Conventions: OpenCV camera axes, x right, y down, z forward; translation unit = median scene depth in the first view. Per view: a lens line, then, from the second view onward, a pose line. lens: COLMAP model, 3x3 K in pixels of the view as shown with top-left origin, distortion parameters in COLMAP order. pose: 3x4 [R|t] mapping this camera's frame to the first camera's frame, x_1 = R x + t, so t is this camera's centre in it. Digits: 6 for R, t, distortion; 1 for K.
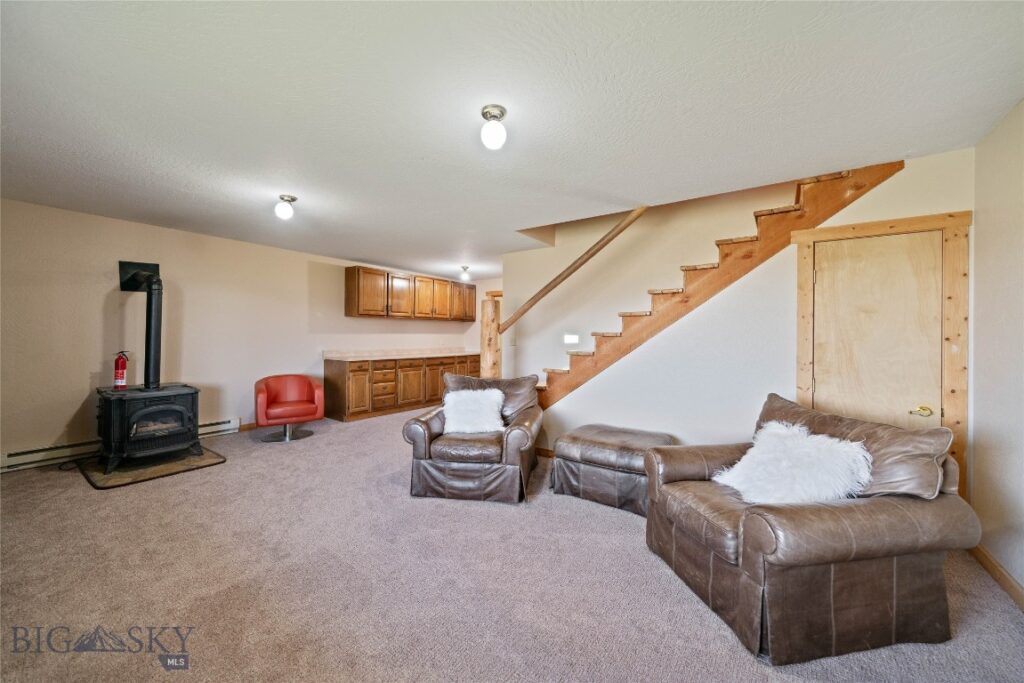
lens RADIAL K [[391.2, 0, 512.0], [0, 391.2, 333.8], [0, 0, 1]] dist [0.000856, 0.000153]
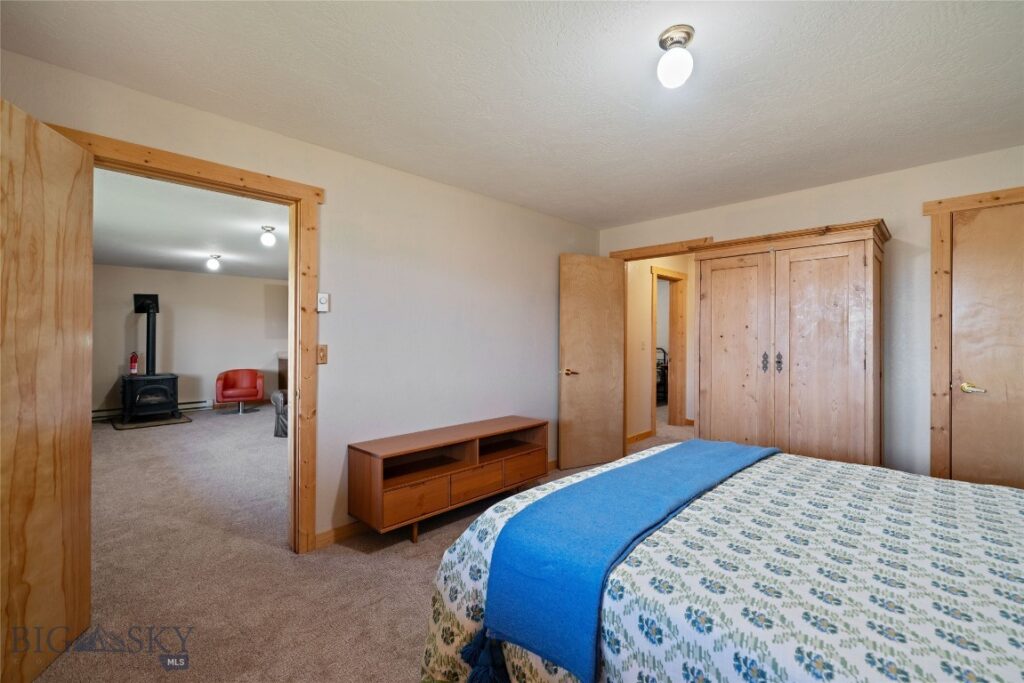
lens RADIAL K [[455.1, 0, 512.0], [0, 455.1, 341.5], [0, 0, 1]] dist [-0.001140, -0.000024]
pose [[0.986532, -0.005628, -0.163472, 0.776786], [0.007094, 0.999940, 0.008387, -0.001669], [0.163414, -0.009434, 0.986512, -0.543098]]
